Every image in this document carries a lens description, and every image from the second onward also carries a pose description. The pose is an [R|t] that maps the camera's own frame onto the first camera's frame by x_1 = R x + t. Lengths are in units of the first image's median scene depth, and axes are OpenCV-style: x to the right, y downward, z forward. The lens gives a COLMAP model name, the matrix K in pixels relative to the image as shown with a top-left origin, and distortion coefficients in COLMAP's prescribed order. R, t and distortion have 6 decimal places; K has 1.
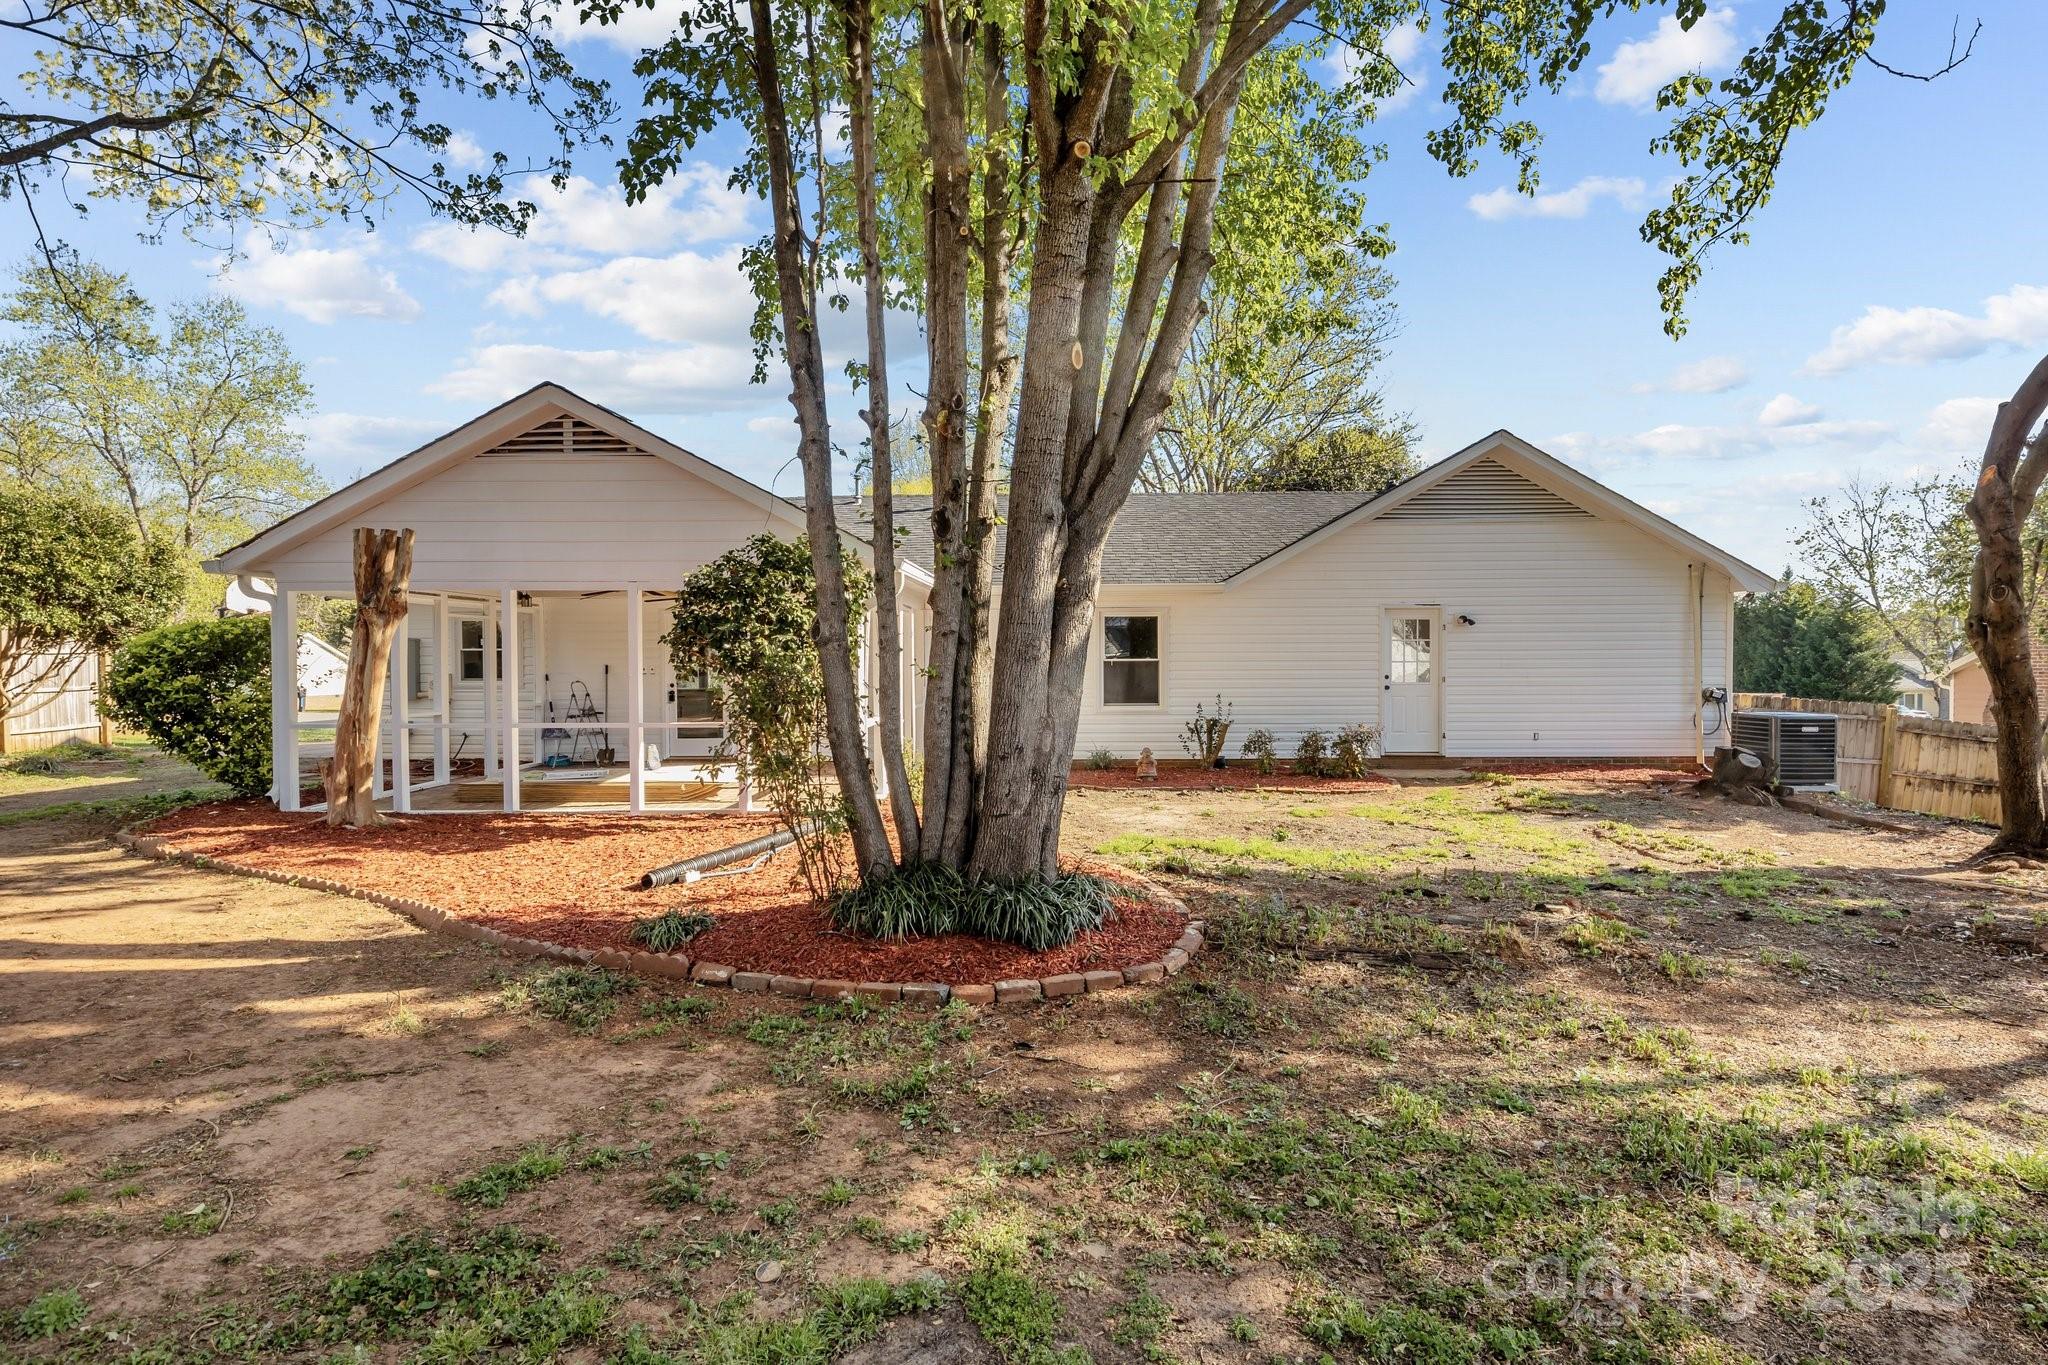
lens RADIAL K [[1036.2, 0, 1025.0], [0, 1036.2, 679.6], [0, 0, 1]] dist [0.000258, 0.002010]
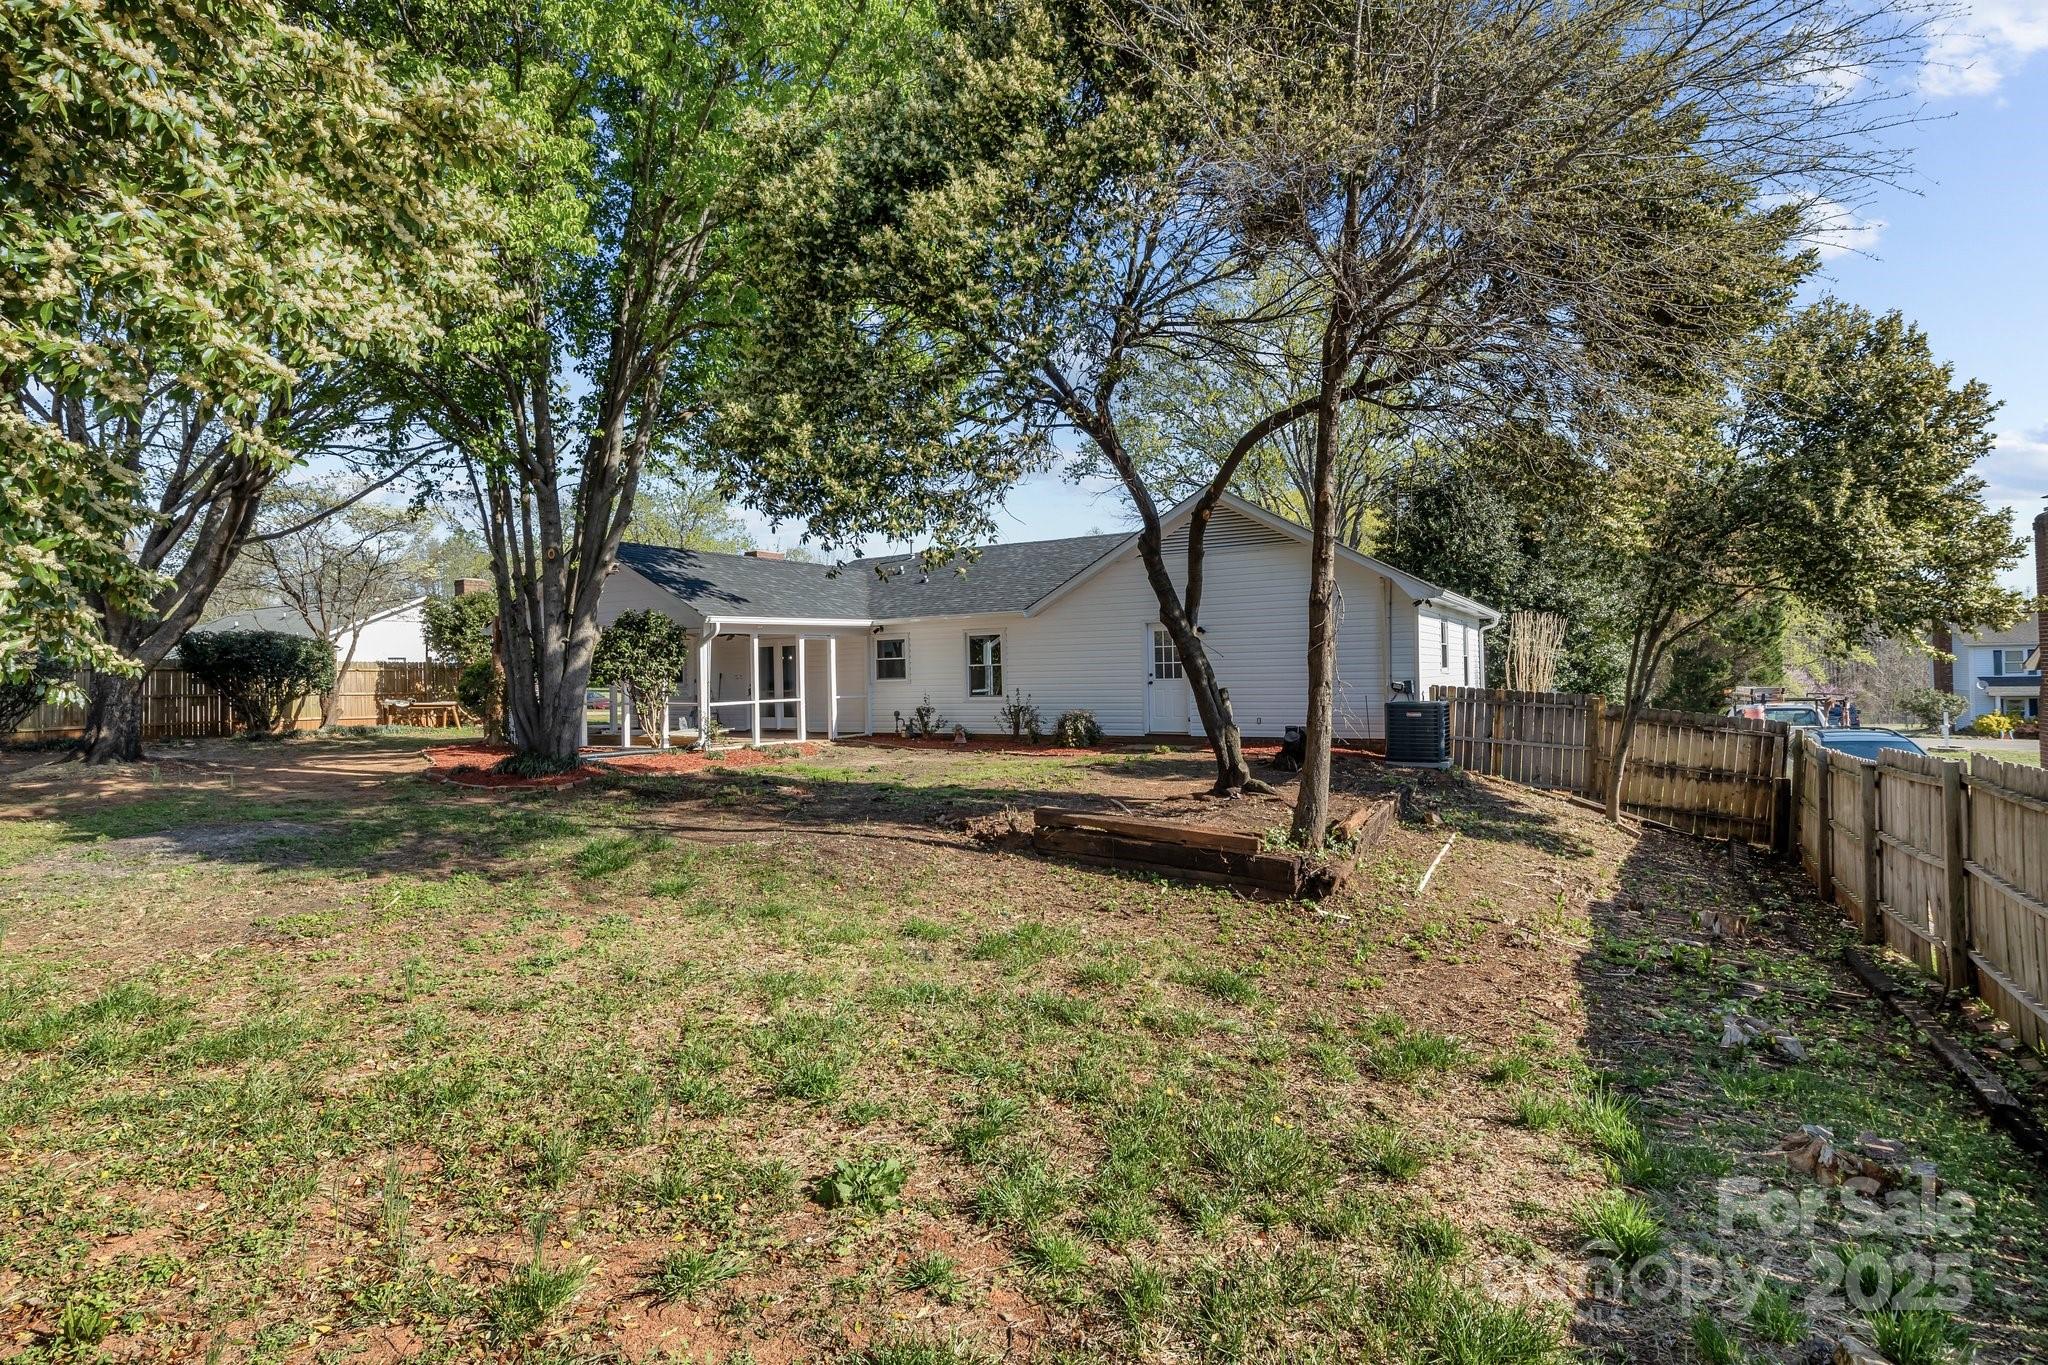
lens RADIAL K [[1036.2, 0, 1025.4], [0, 1036.2, 677.7], [0, 0, 1]] dist [0.000258, 0.002010]
pose [[0.872043, -0.010467, -0.489317, 1.402744], [0.007407, 0.999939, -0.008189, 0.016699], [0.489373, 0.003517, 0.872068, -0.393549]]
